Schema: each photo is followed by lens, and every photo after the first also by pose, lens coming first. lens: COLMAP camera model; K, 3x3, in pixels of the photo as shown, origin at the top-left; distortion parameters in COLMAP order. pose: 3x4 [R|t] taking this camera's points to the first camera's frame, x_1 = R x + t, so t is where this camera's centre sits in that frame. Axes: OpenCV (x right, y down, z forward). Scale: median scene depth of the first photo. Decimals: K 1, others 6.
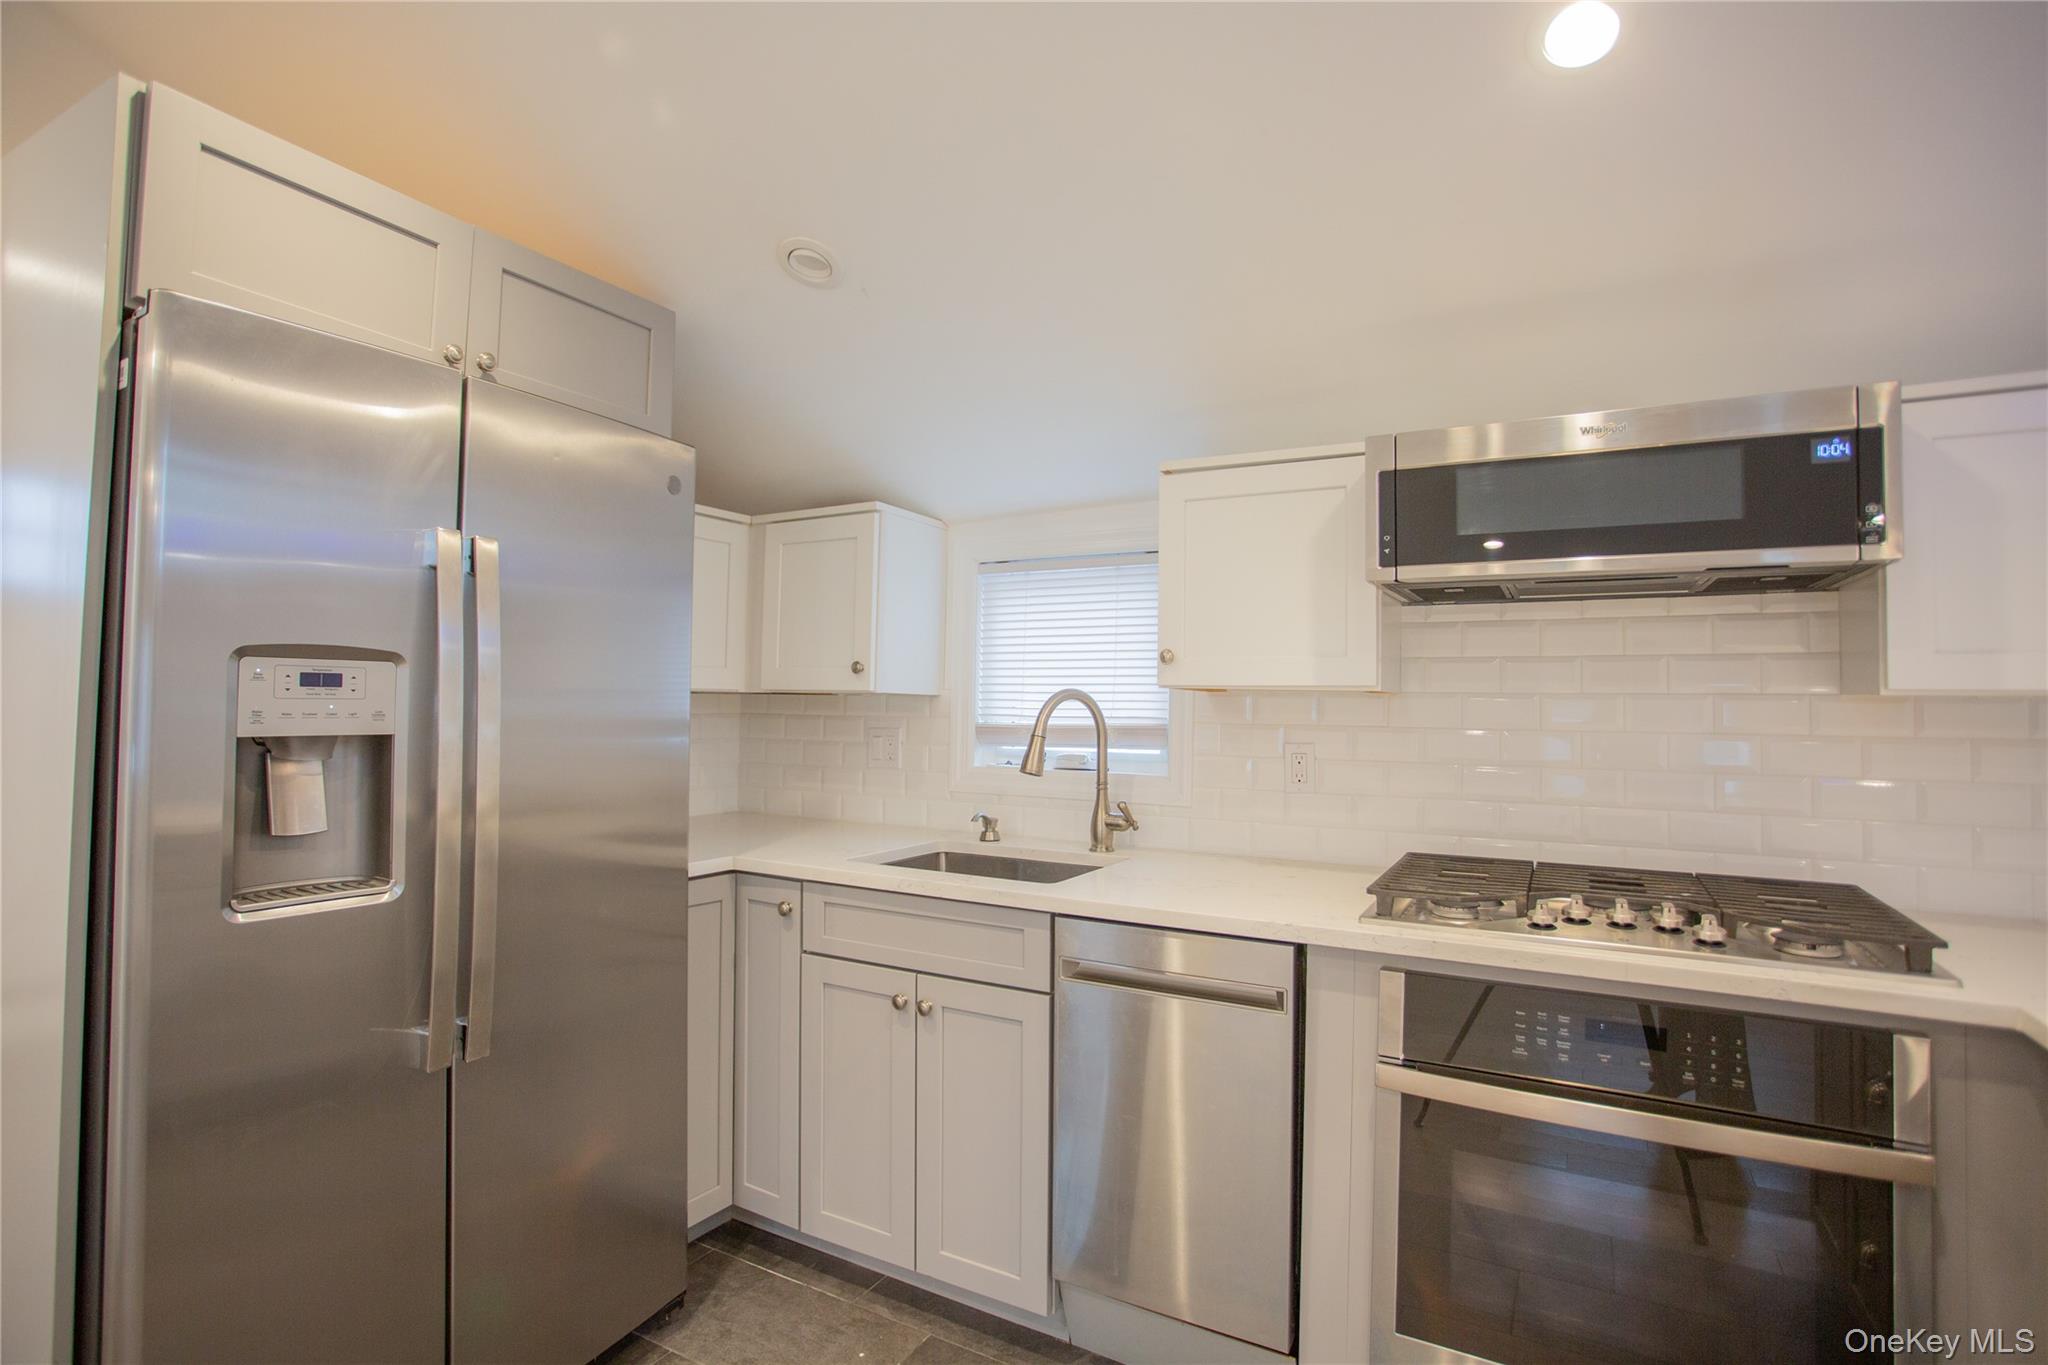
lens RADIAL K [[989.5, 0, 1019.2], [0, 989.5, 675.6], [0, 0, 1]] dist [-0.074583, 0.031004]
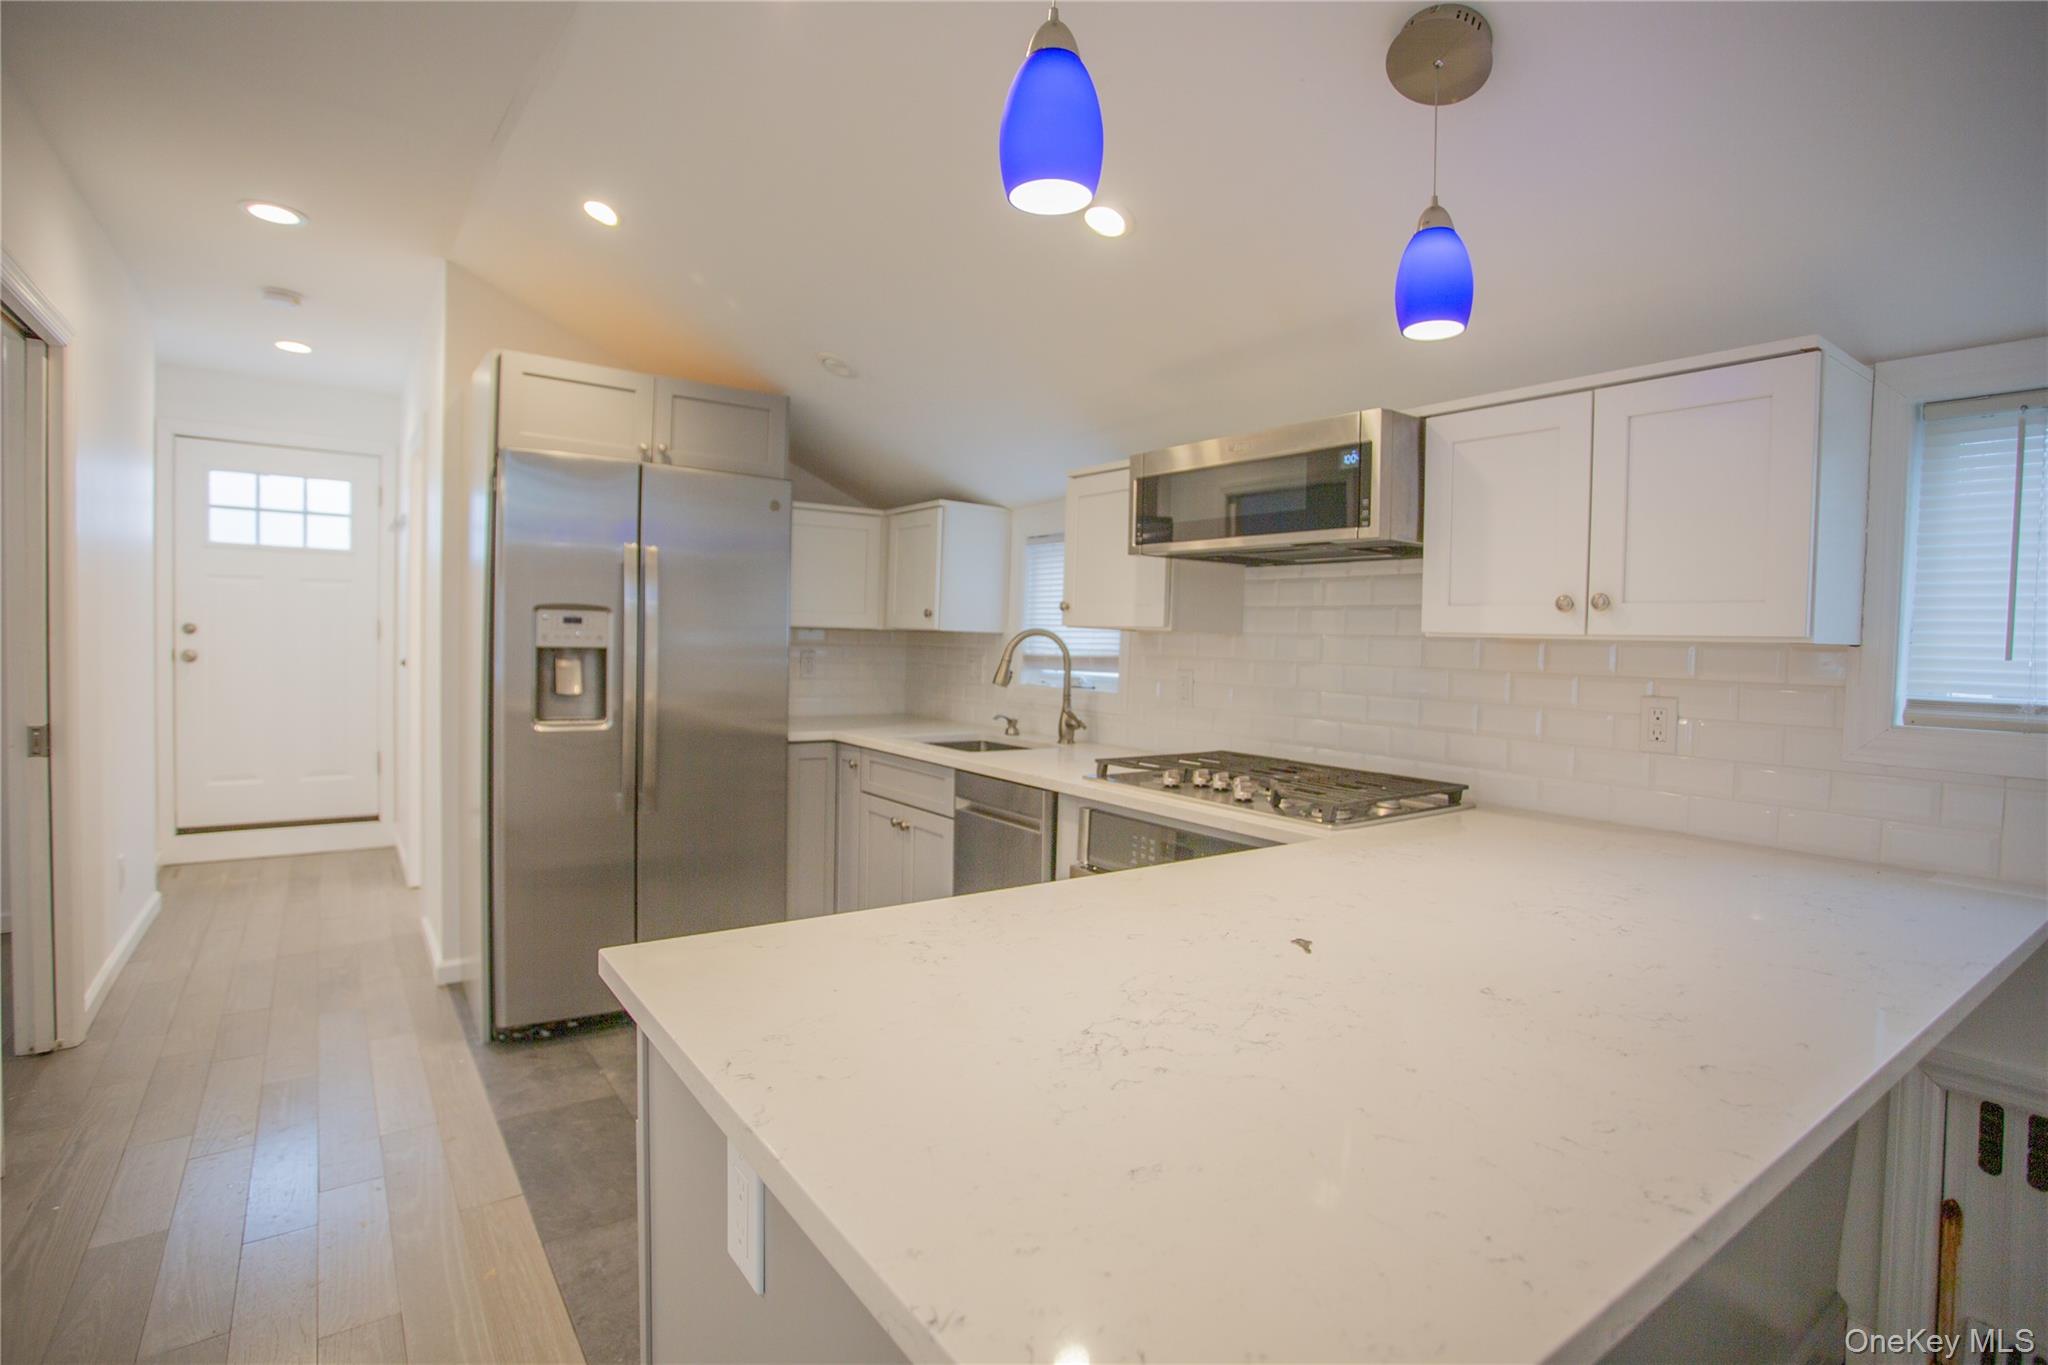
lens RADIAL K [[989.5, 0, 1019.2], [0, 989.5, 675.6], [0, 0, 1]] dist [-0.074583, 0.031004]
pose [[0.907458, 0.027528, -0.419240, 0.747455], [-0.003566, 0.998320, 0.057833, -0.001638], [0.420127, -0.050986, 0.906032, -0.376260]]
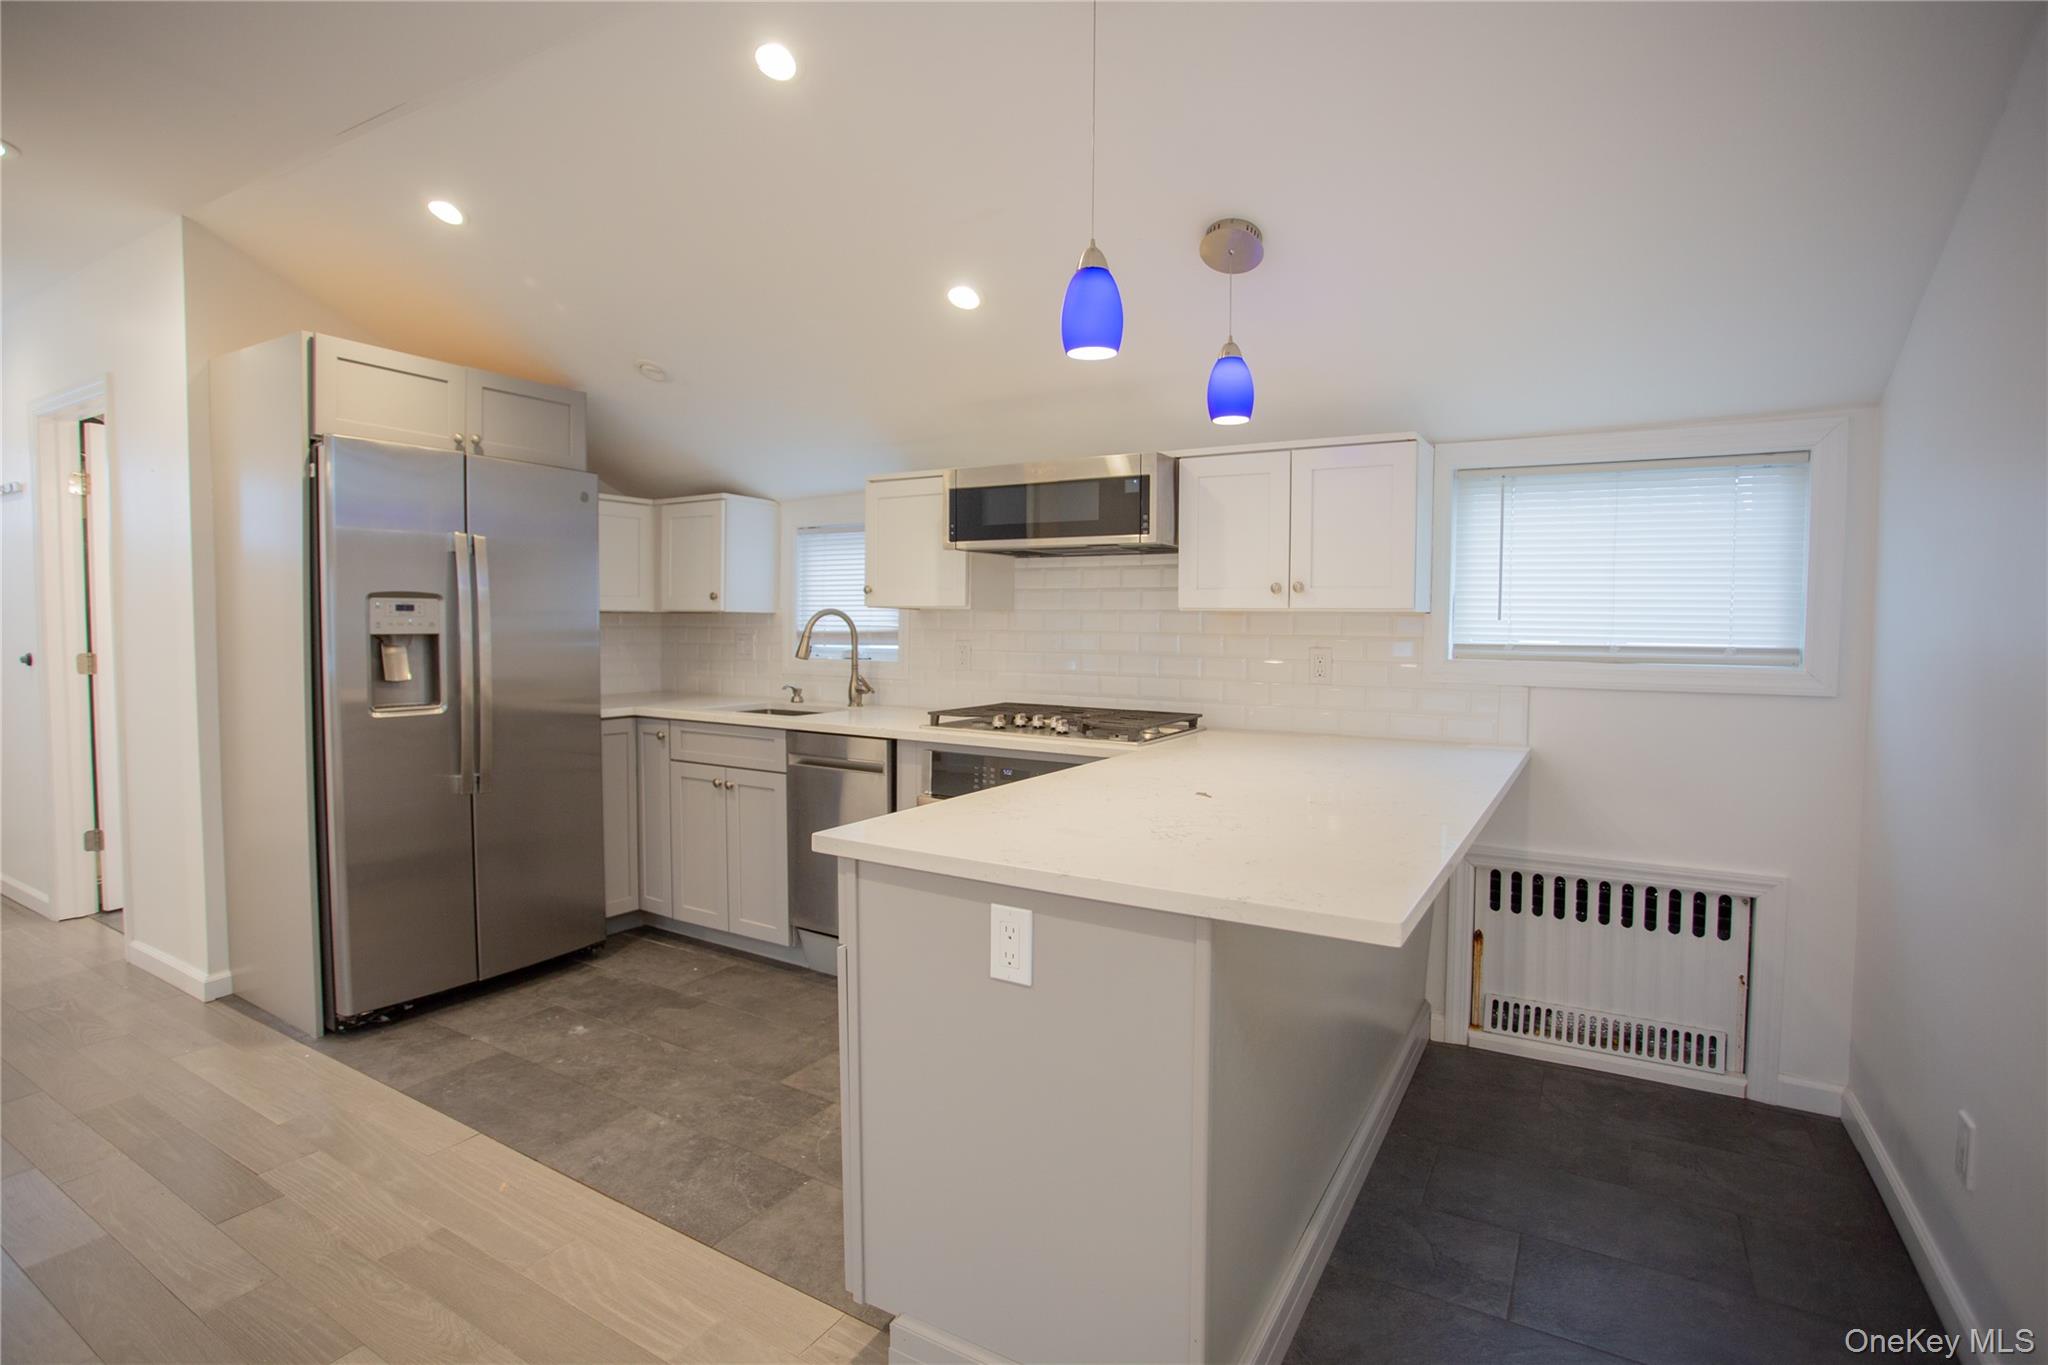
lens RADIAL K [[1000.5, 0, 1014.6], [0, 1000.5, 674.9], [0, 0, 1]] dist [-0.071933, 0.033106]
pose [[0.999295, -0.001606, -0.037510, 0.502216], [0.004633, 0.996723, 0.080754, -0.011462], [0.037257, -0.080871, 0.996028, -0.798188]]
